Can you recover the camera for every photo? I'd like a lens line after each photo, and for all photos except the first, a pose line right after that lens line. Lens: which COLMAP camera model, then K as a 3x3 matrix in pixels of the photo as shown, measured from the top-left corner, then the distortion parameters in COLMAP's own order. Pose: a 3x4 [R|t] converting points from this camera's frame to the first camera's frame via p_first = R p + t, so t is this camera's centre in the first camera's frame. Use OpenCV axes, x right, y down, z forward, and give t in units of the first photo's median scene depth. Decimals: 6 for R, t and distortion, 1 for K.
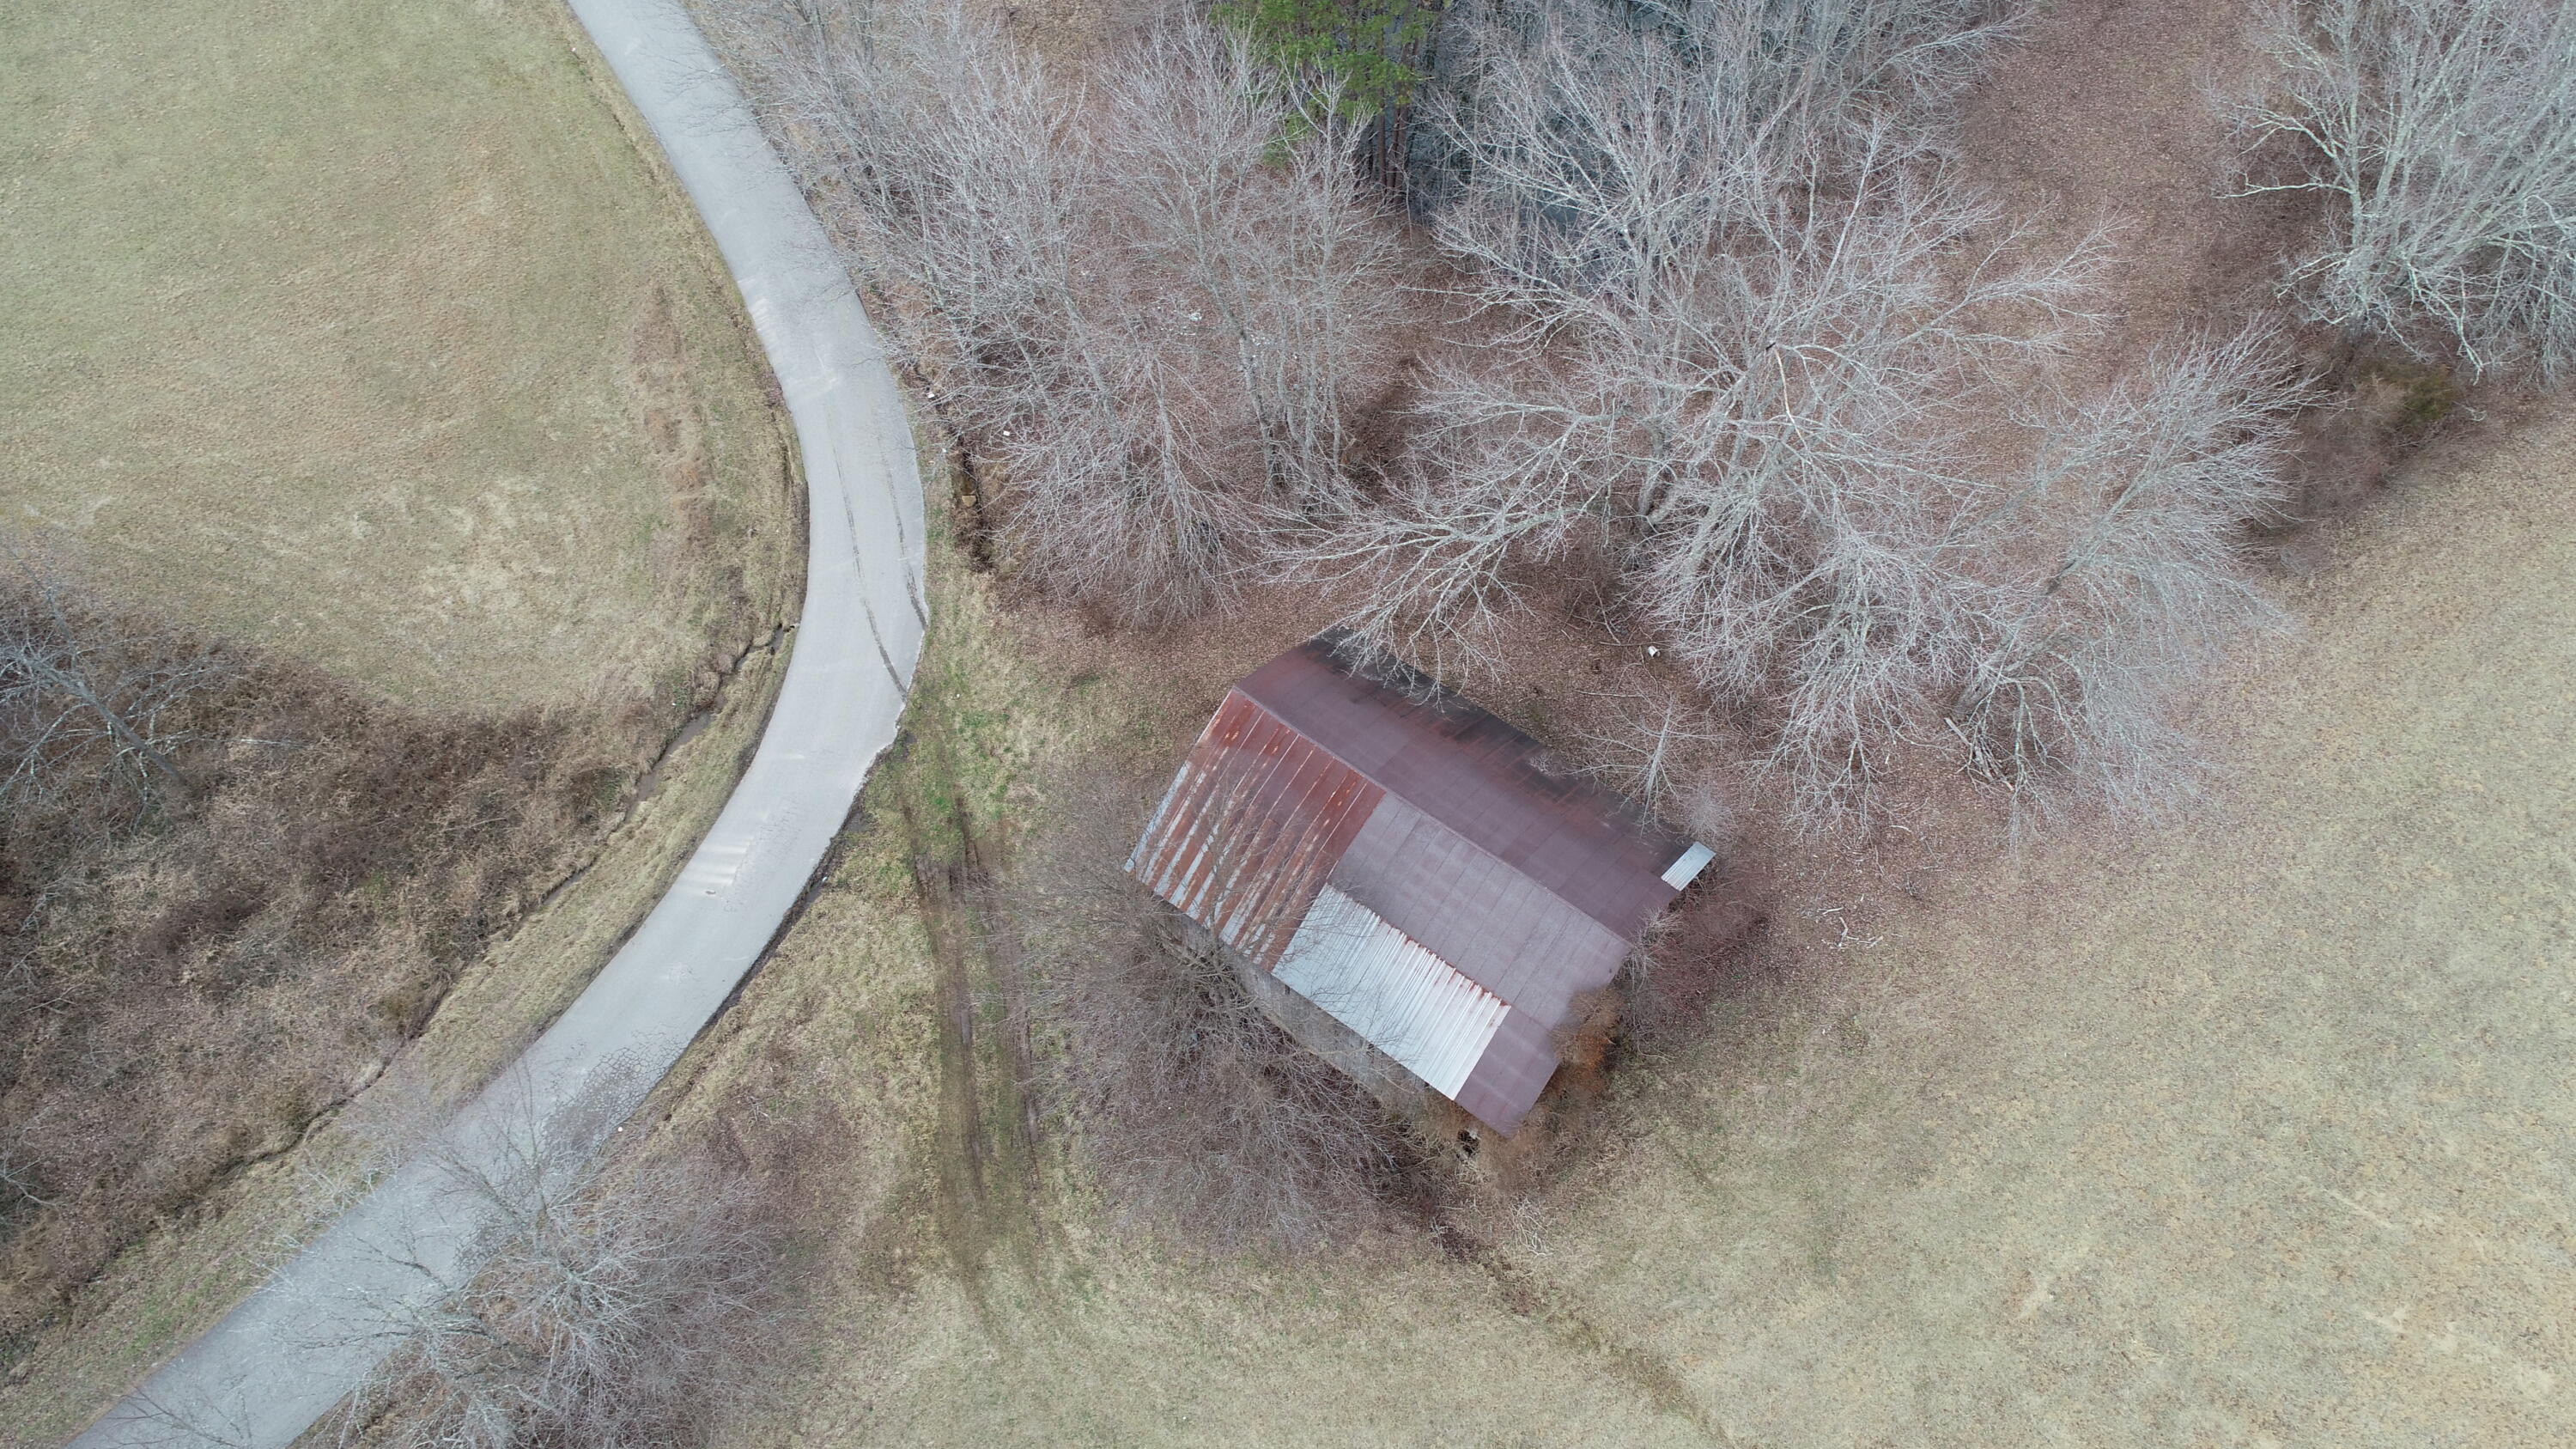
lens RADIAL K [[1724.2, 0, 1287.1], [0, 1724.2, 723.8], [0, 0, 1]] dist [0.004181, -0.001953]
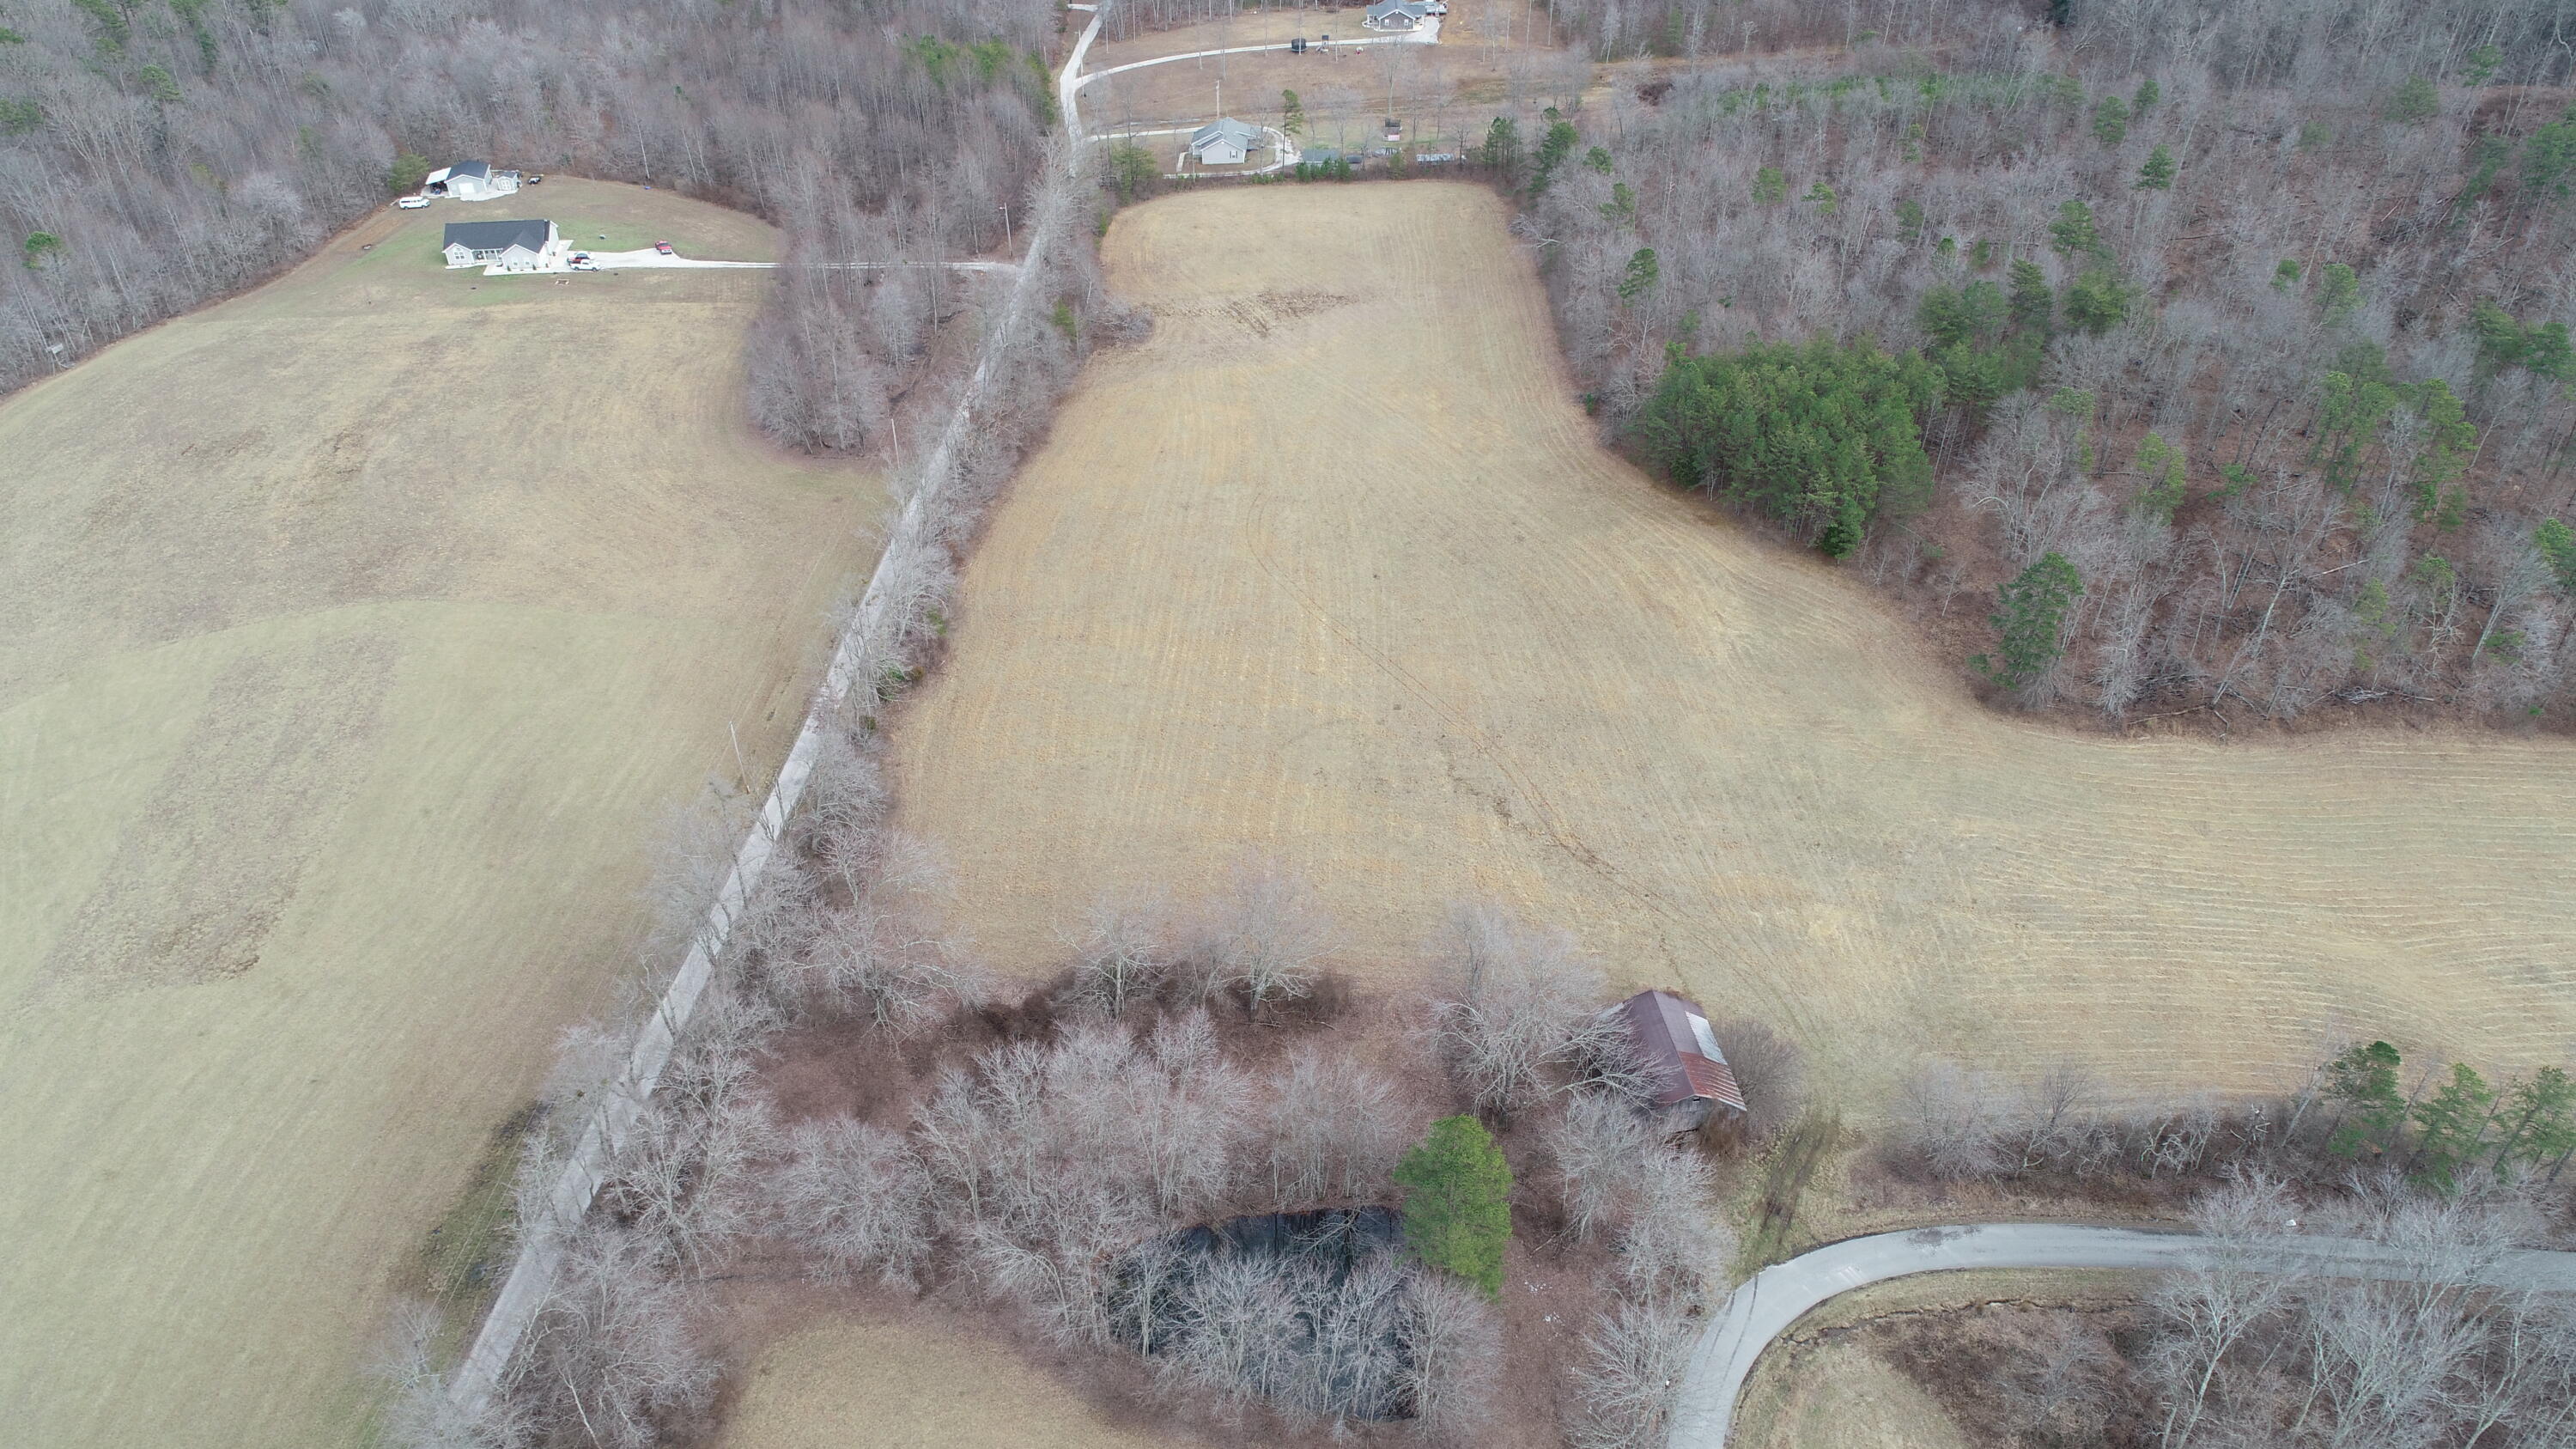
lens RADIAL K [[1724.2, 0, 1290.4], [0, 1724.2, 727.4], [0, 0, 1]] dist [0.004181, -0.001953]
pose [[-0.700391, -0.410214, 0.584104, -0.977604], [0.615038, 0.068407, 0.785525, -2.714430], [-0.362190, 0.909420, 0.204385, 0.011196]]
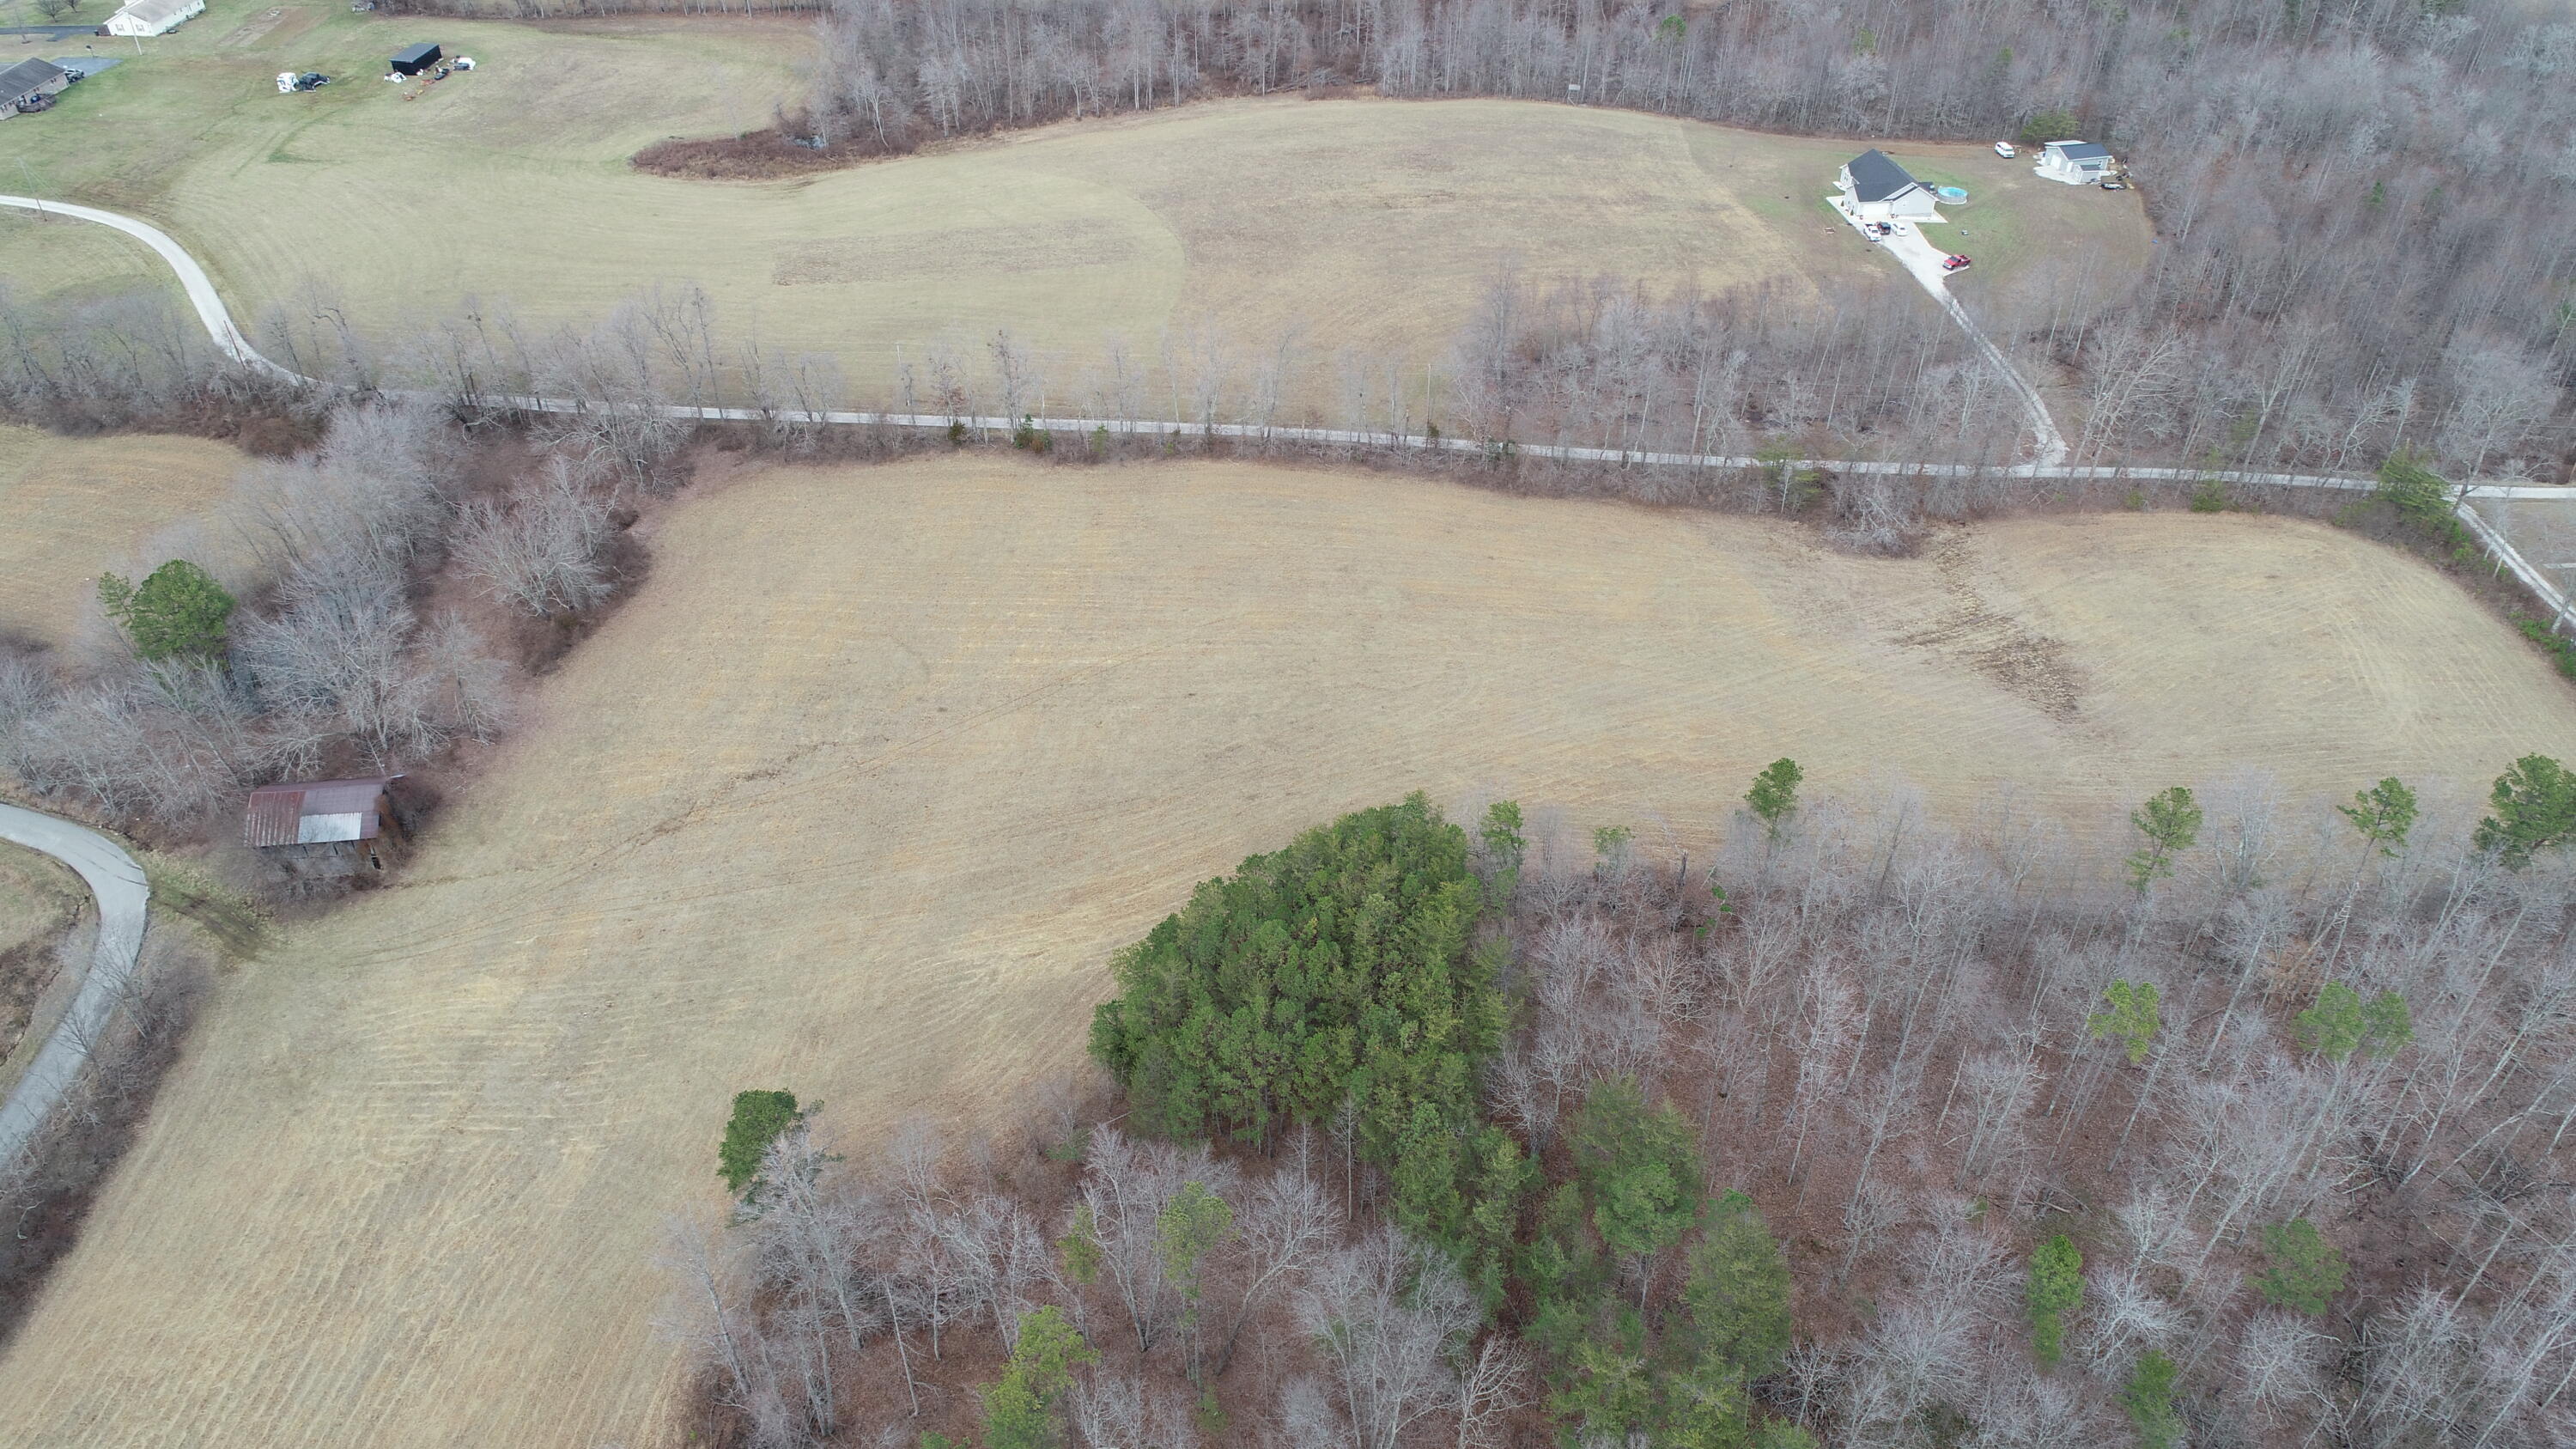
lens RADIAL K [[1724.2, 0, 1281.2], [0, 1724.2, 727.4], [0, 0, 1]] dist [0.004181, -0.001953]
pose [[0.721099, -0.412002, 0.557019, -0.398477], [0.586807, 0.790617, -0.174878, 1.634600], [-0.368339, 0.452967, 0.811879, -2.596290]]
